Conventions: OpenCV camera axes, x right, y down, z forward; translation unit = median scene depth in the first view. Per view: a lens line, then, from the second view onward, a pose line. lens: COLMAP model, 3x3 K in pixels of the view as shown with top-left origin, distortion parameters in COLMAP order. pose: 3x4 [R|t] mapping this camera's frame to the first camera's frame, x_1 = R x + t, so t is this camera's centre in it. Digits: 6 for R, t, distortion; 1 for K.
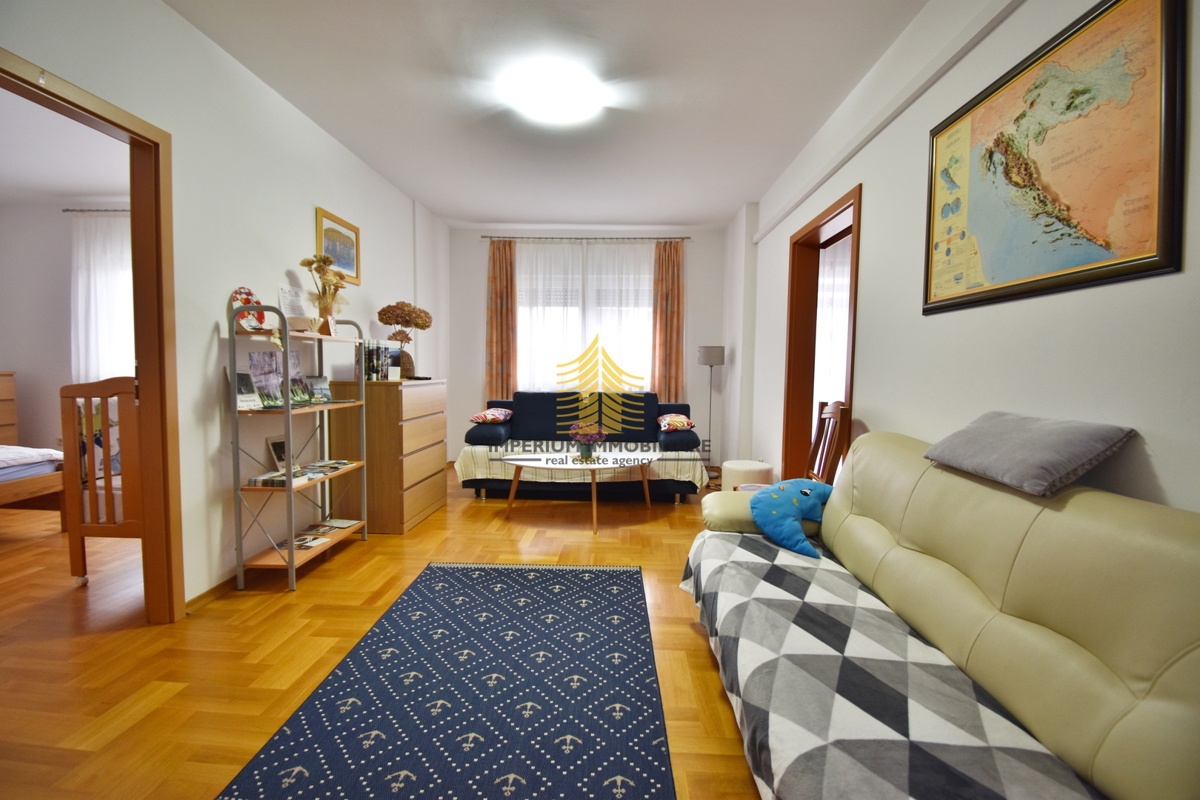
lens RADIAL K [[534.4, 0, 601.7], [0, 534.4, 399.3], [0, 0, 1]] dist [-0.012416, -0.007112]
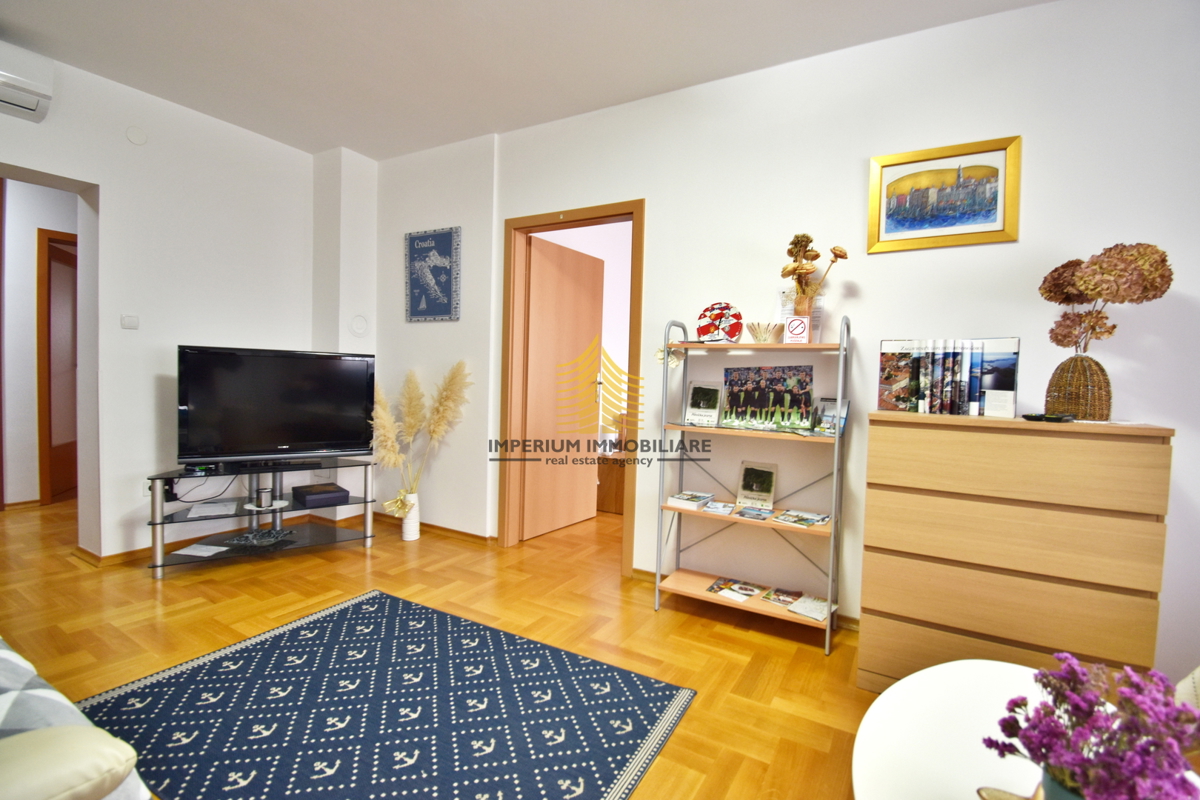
lens RADIAL K [[534.4, 0, 610.3], [0, 534.4, 397.1], [0, 0, 1]] dist [-0.012416, -0.007112]
pose [[-0.463570, 0.002679, -0.886056, 0.316001], [-0.090595, 0.994611, 0.050406, -0.067557], [0.881417, 0.103639, -0.460829, 1.321913]]
